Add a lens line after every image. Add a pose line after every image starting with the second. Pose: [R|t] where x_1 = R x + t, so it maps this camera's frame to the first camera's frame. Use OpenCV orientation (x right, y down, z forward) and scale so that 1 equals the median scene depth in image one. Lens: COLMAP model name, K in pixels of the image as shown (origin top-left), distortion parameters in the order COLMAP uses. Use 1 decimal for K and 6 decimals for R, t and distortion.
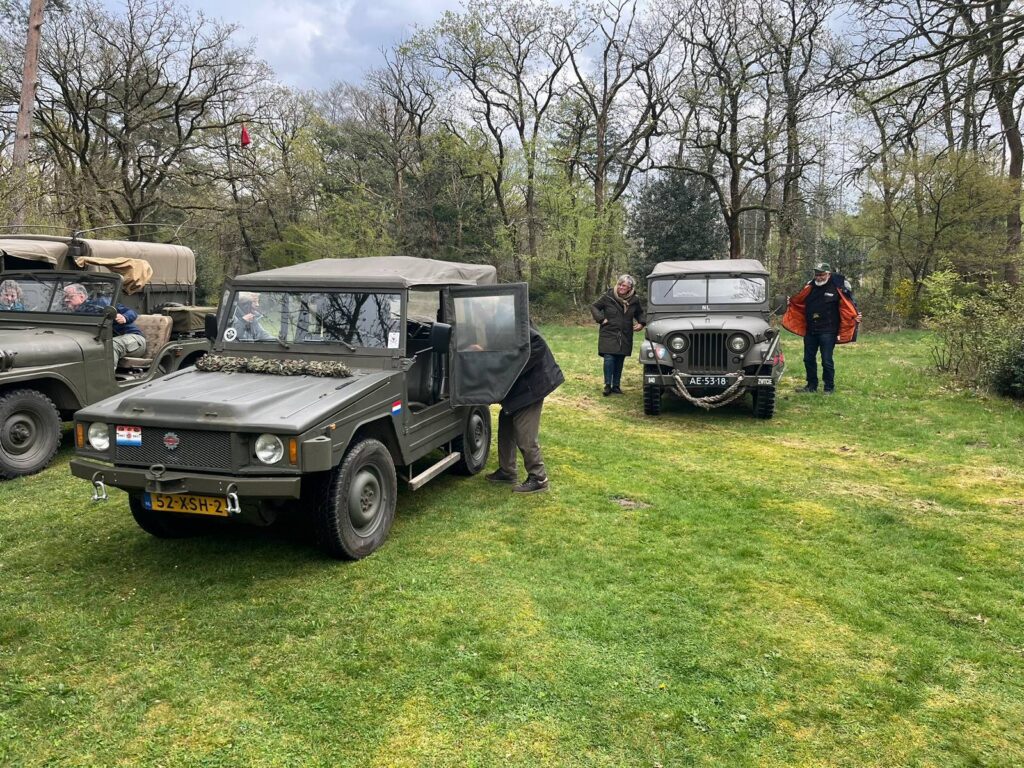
lens RADIAL K [[788.9, 0, 511.1], [0, 788.9, 386.0], [0, 0, 1]] dist [0.086852, -0.117084]
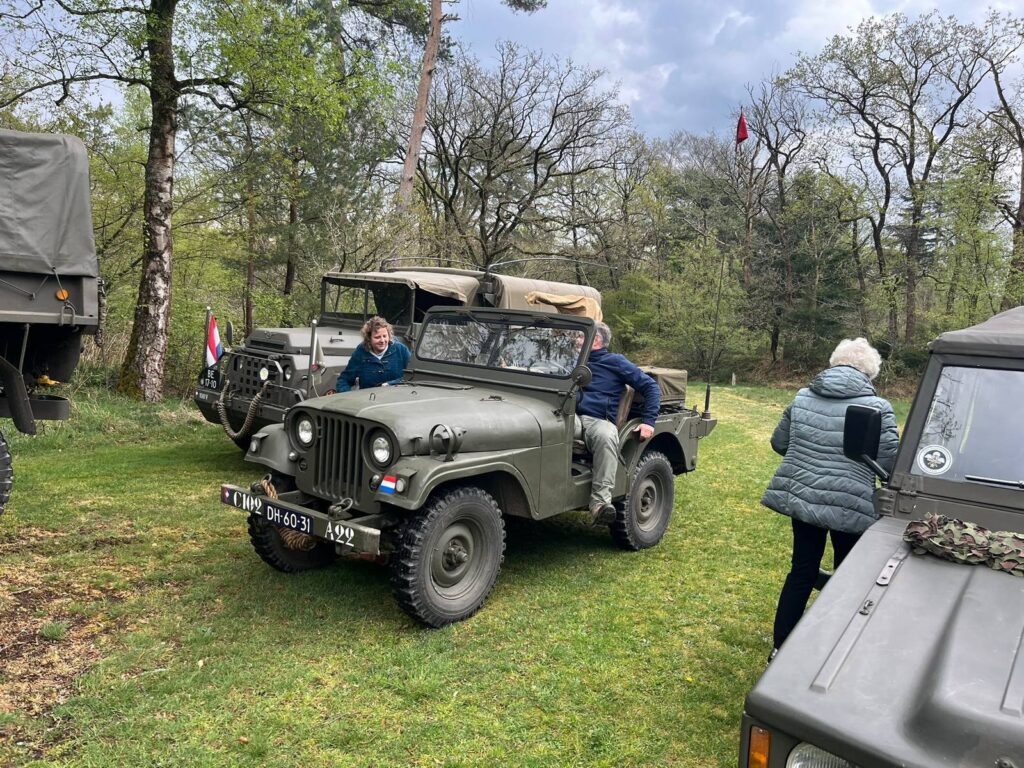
lens RADIAL K [[732.6, 0, 465.9], [0, 732.6, 383.0], [0, 0, 1]] dist [0.068083, -0.057591]
pose [[0.918372, 0.082118, -0.387105, -0.113483], [-0.105879, 0.993557, -0.040420, -0.016310], [0.381292, 0.078106, 0.921149, 0.130934]]
